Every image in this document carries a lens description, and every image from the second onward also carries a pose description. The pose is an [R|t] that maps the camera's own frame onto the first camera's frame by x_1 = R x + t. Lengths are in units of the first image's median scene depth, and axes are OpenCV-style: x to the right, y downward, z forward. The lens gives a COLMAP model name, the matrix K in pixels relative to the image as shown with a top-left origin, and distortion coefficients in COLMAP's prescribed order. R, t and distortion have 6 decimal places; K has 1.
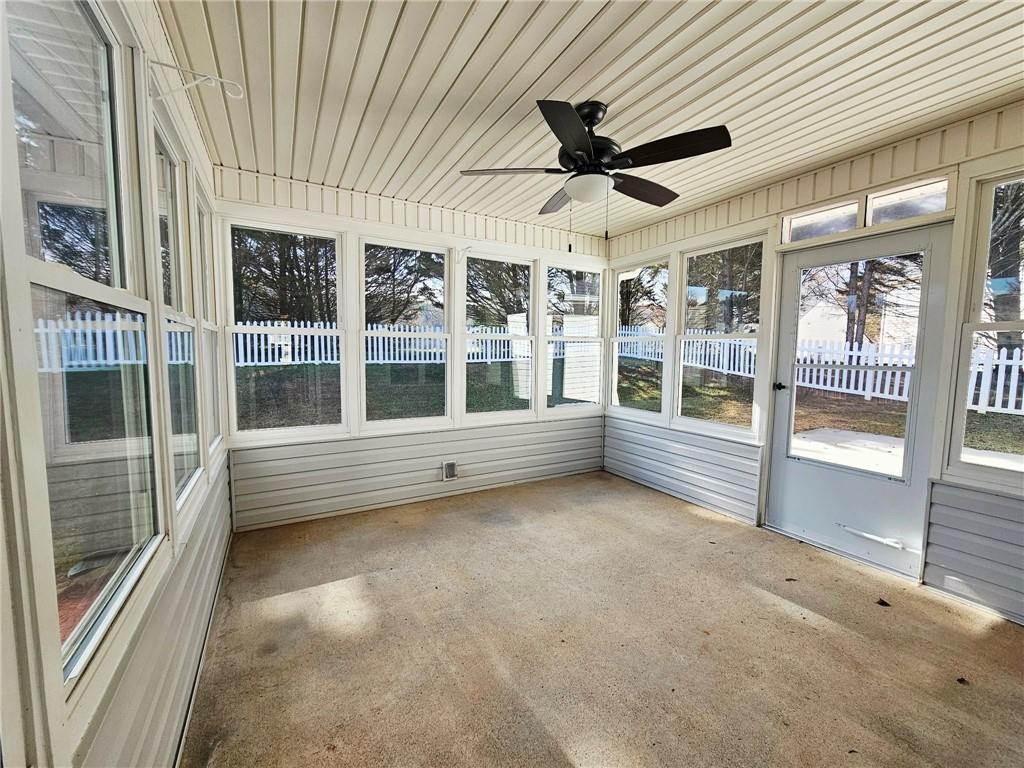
lens RADIAL K [[419.8, 0, 515.0], [0, 419.8, 386.4], [0, 0, 1]] dist [-0.005885, 0.003622]
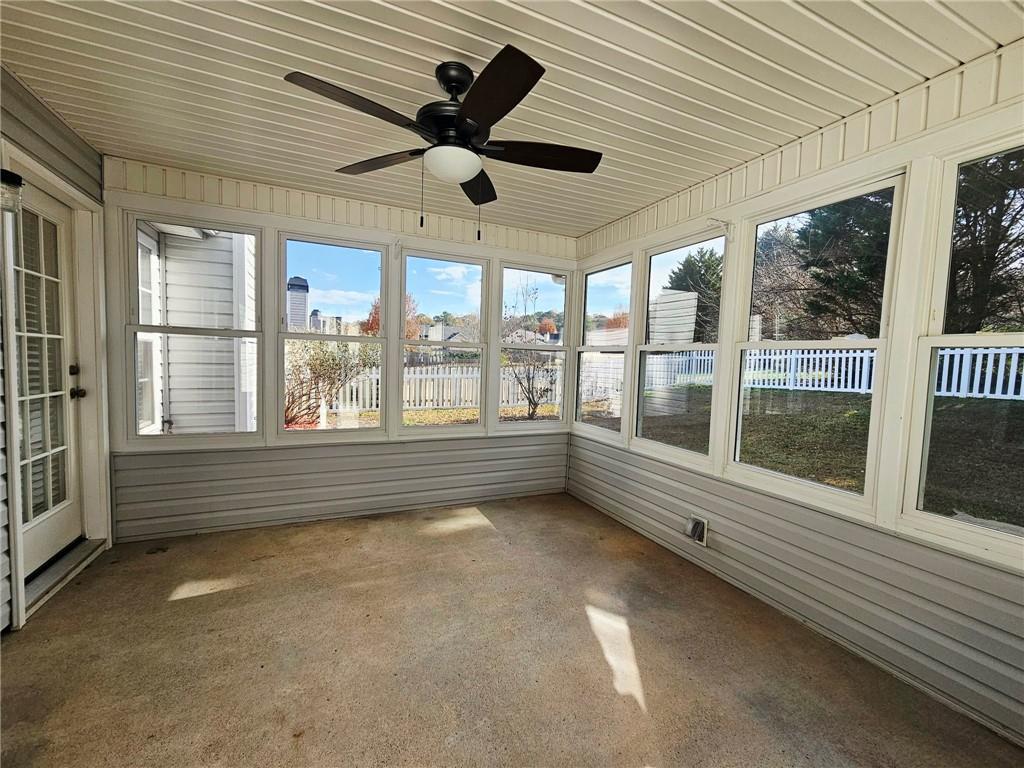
lens RADIAL K [[419.8, 0, 515.0], [0, 419.8, 386.4], [0, 0, 1]] dist [-0.005885, 0.003622]
pose [[-0.084637, 0.053207, -0.994990, 0.626271], [-0.117752, 0.991042, 0.063013, -0.060524], [0.989430, 0.122495, -0.077614, 0.758201]]
